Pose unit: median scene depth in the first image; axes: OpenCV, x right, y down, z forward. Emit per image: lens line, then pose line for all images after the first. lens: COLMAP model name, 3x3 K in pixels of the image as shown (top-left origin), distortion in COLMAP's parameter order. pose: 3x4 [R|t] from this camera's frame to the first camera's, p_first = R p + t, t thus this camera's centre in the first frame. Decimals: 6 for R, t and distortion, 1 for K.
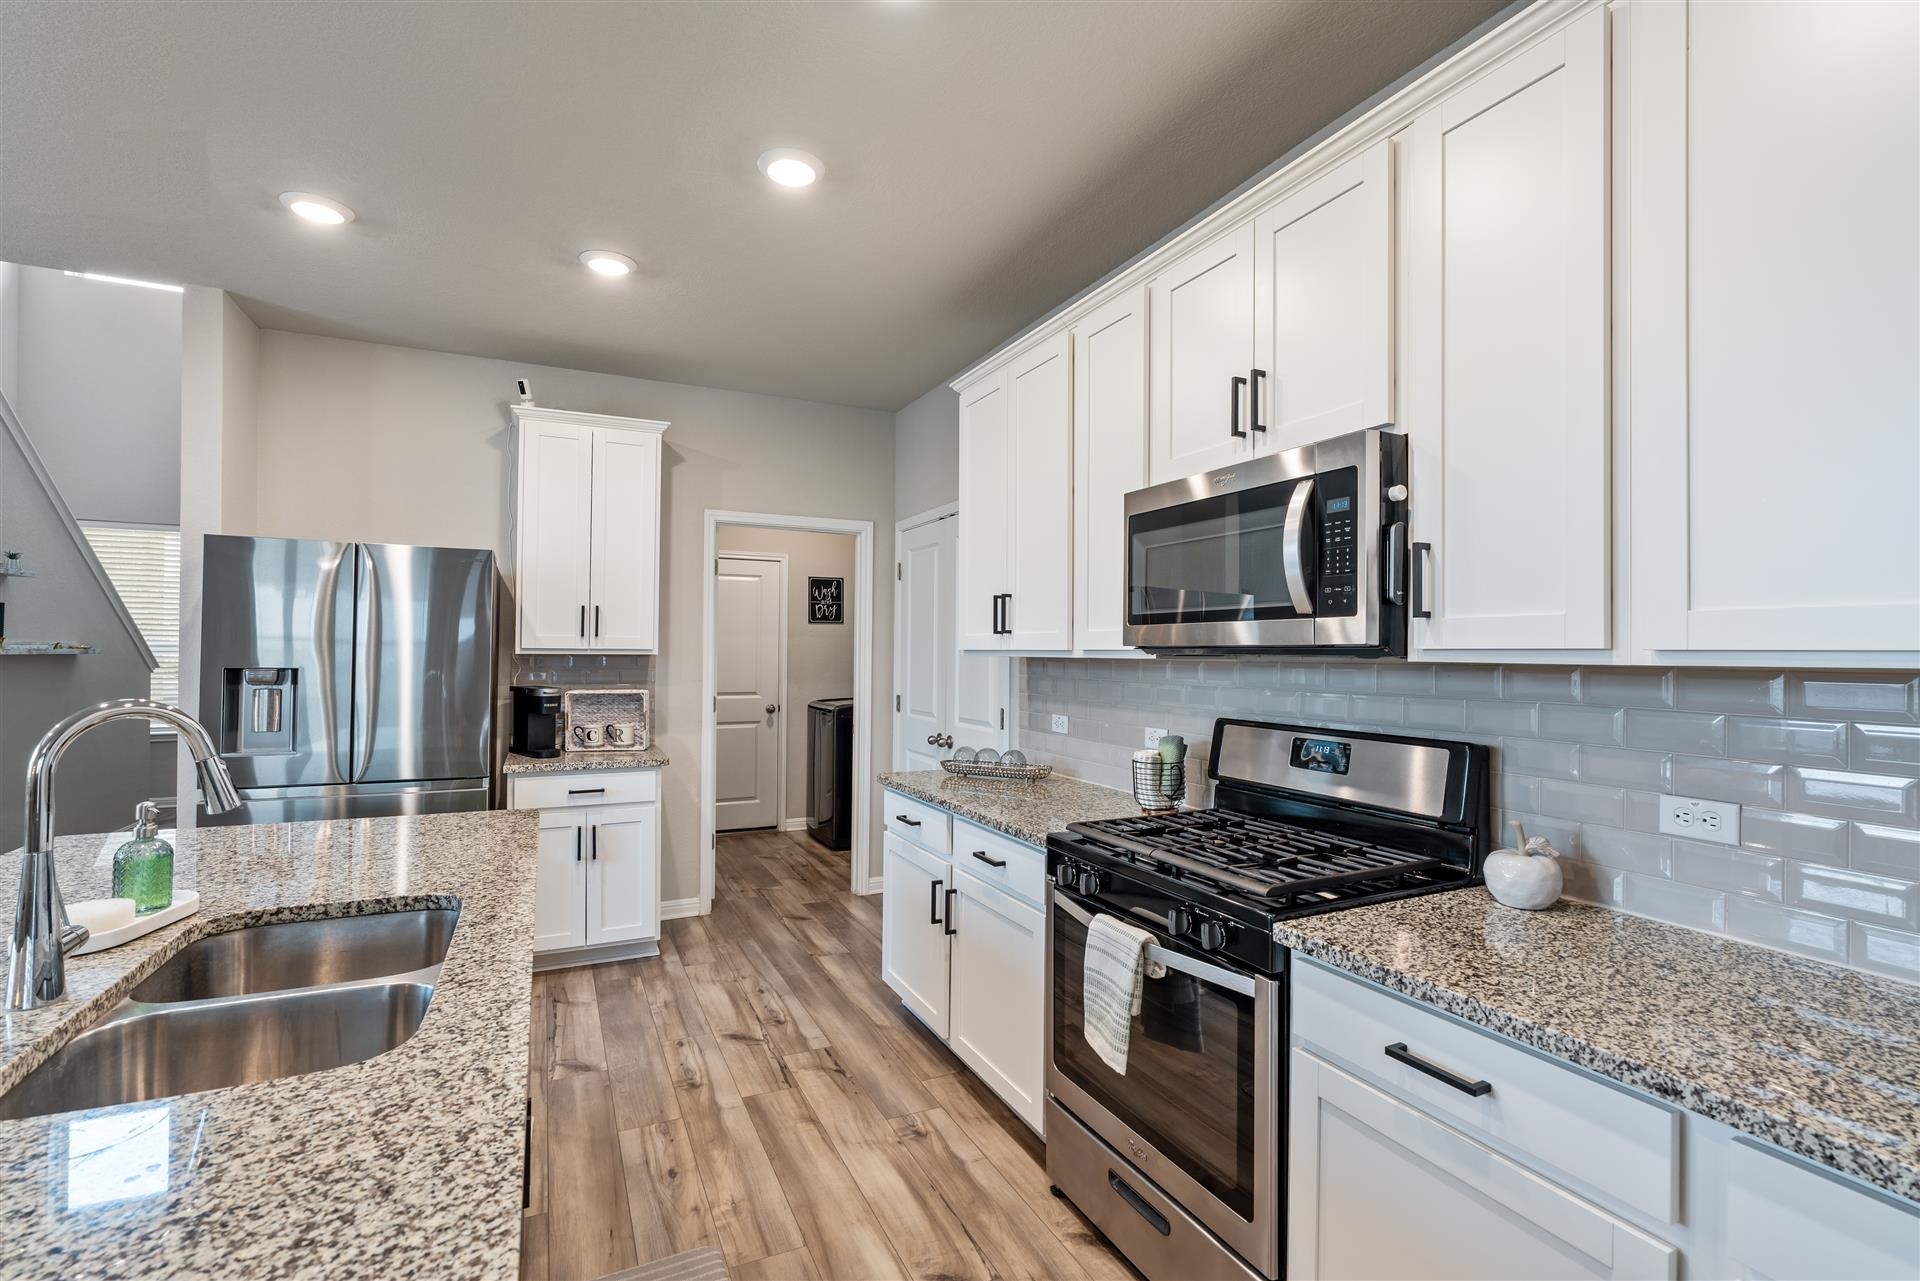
lens RADIAL K [[865.7, 0, 961.2], [0, 865.7, 644.7], [0, 0, 1]] dist [0.000469, 0.002002]
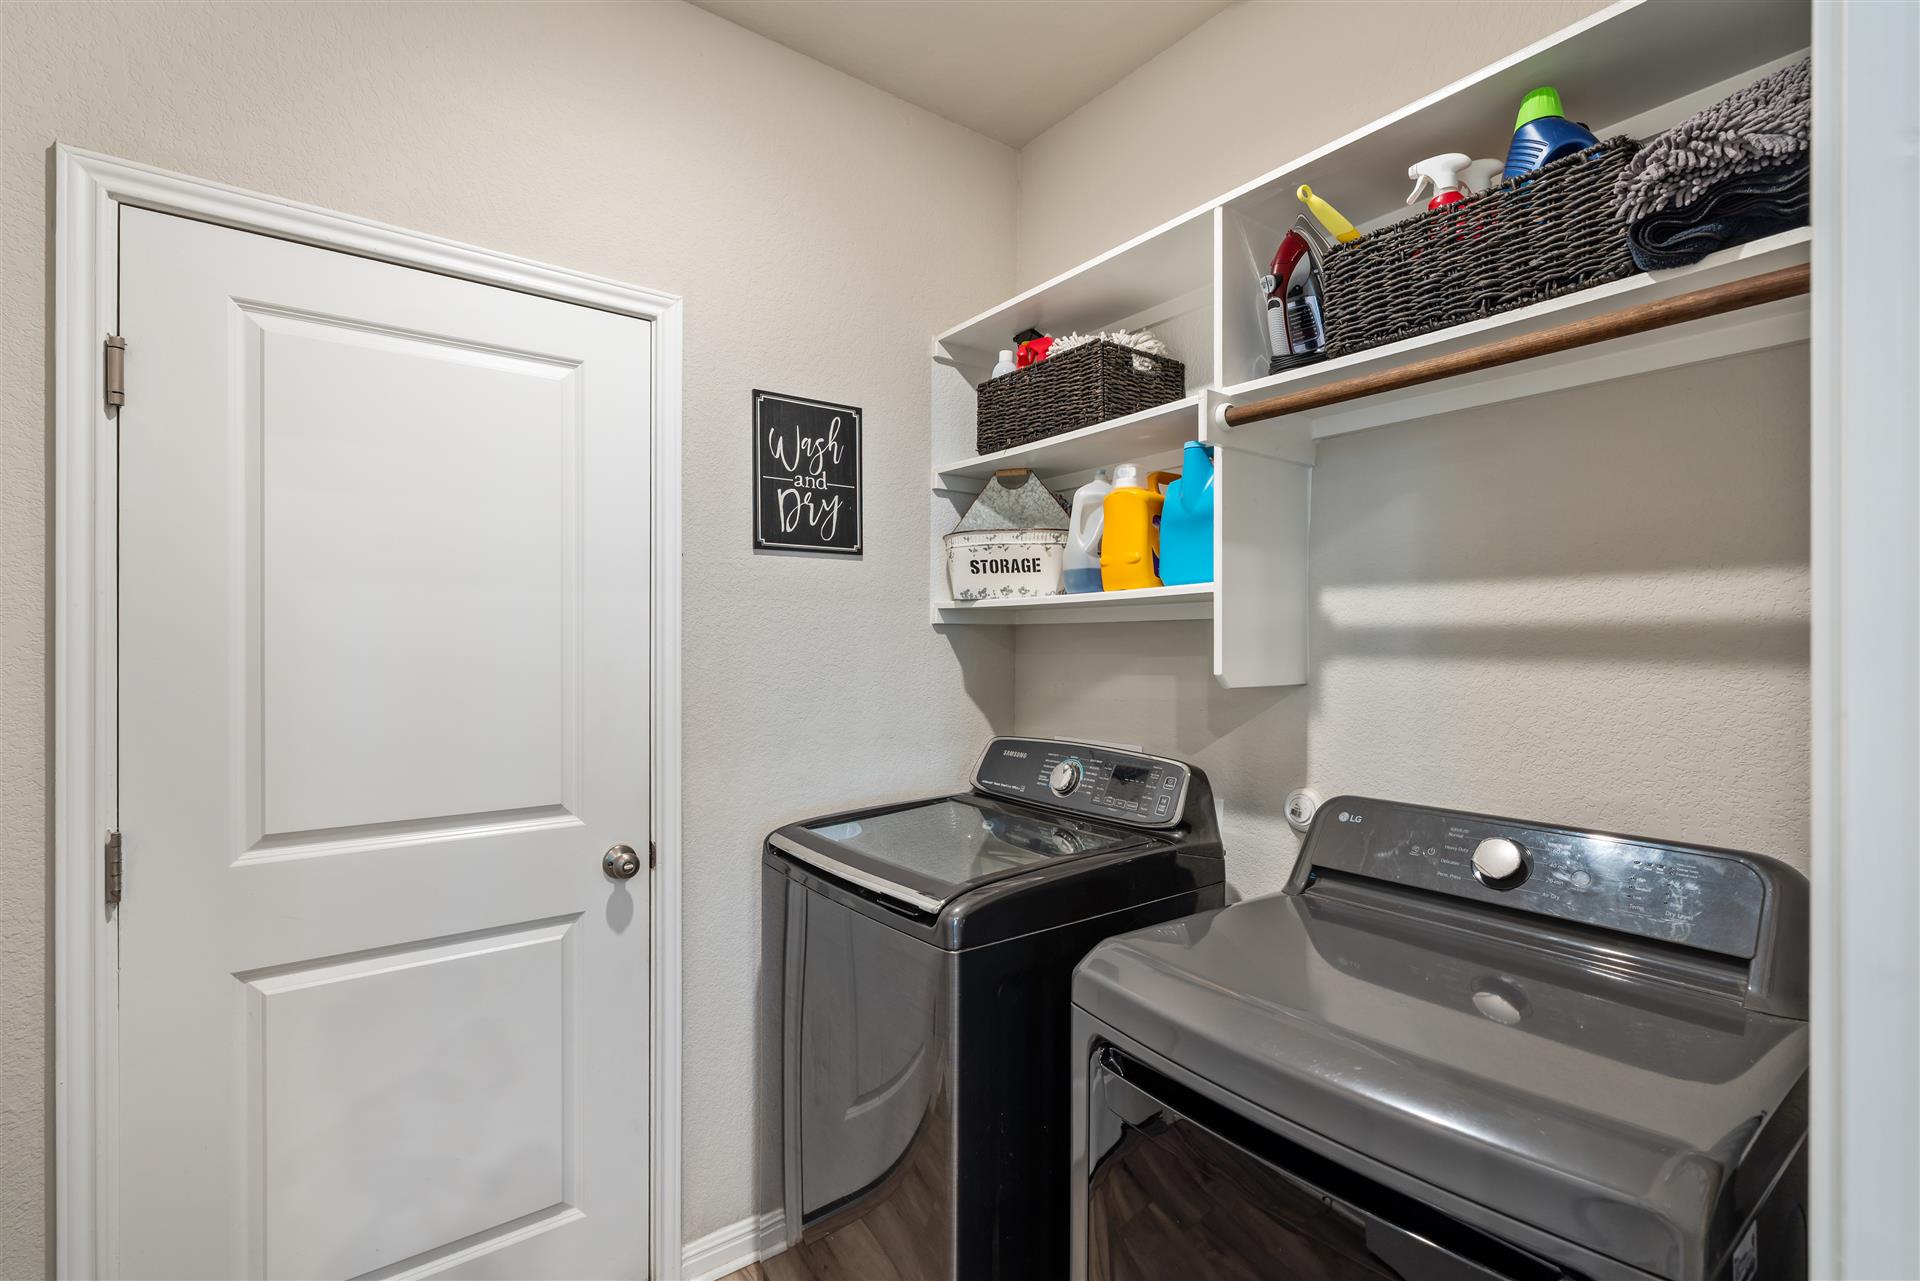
lens RADIAL K [[865.7, 0, 959.8], [0, 865.7, 646.7], [0, 0, 1]] dist [0.000469, 0.002002]
pose [[0.982893, -0.003900, 0.184136, -0.161374], [-0.000039, 0.999771, 0.021384, 0.001435], [-0.184177, -0.021025, 0.982668, 0.698128]]
